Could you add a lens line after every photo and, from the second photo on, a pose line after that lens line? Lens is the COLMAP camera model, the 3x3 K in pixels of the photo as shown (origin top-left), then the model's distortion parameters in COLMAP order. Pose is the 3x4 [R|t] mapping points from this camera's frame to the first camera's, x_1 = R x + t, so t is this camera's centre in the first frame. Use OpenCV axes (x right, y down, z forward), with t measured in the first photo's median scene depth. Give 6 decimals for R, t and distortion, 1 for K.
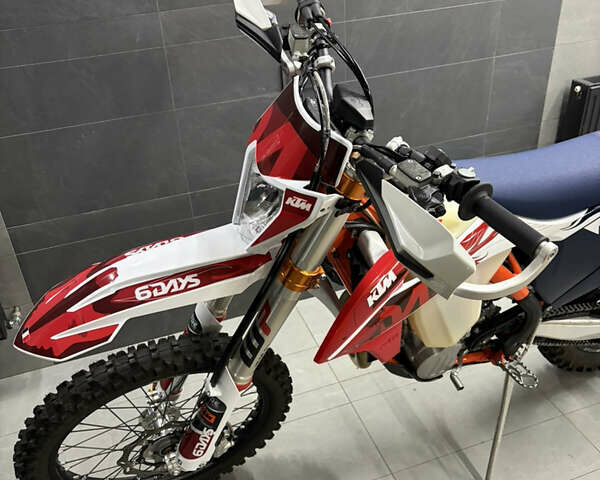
lens RADIAL K [[609.6, 0, 300.1], [0, 609.6, 241.2], [0, 0, 1]] dist [0.039527, 0.000000]
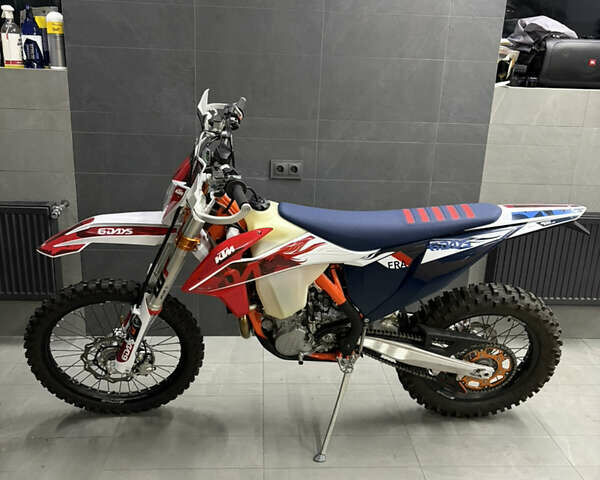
lens RADIAL K [[609.6, 0, 299.7], [0, 609.6, 241.2], [0, 0, 1]] dist [0.039527, 0.000000]
pose [[0.959317, 0.167599, -0.227205, 0.738112], [-0.216941, 0.952599, -0.213289, 0.371219], [0.180688, 0.253902, 0.950203, -0.658628]]
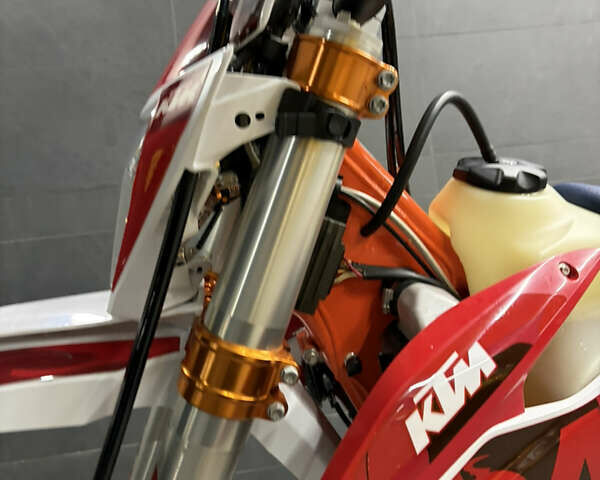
lens RADIAL K [[609.6, 0, 300.2], [0, 609.6, 243.3], [0, 0, 1]] dist [0.039527, 0.000000]
pose [[0.974066, -0.065940, -0.216440, 0.130824], [-0.059259, 0.848853, -0.525297, 0.185998], [0.218364, 0.524500, 0.822932, 0.664870]]
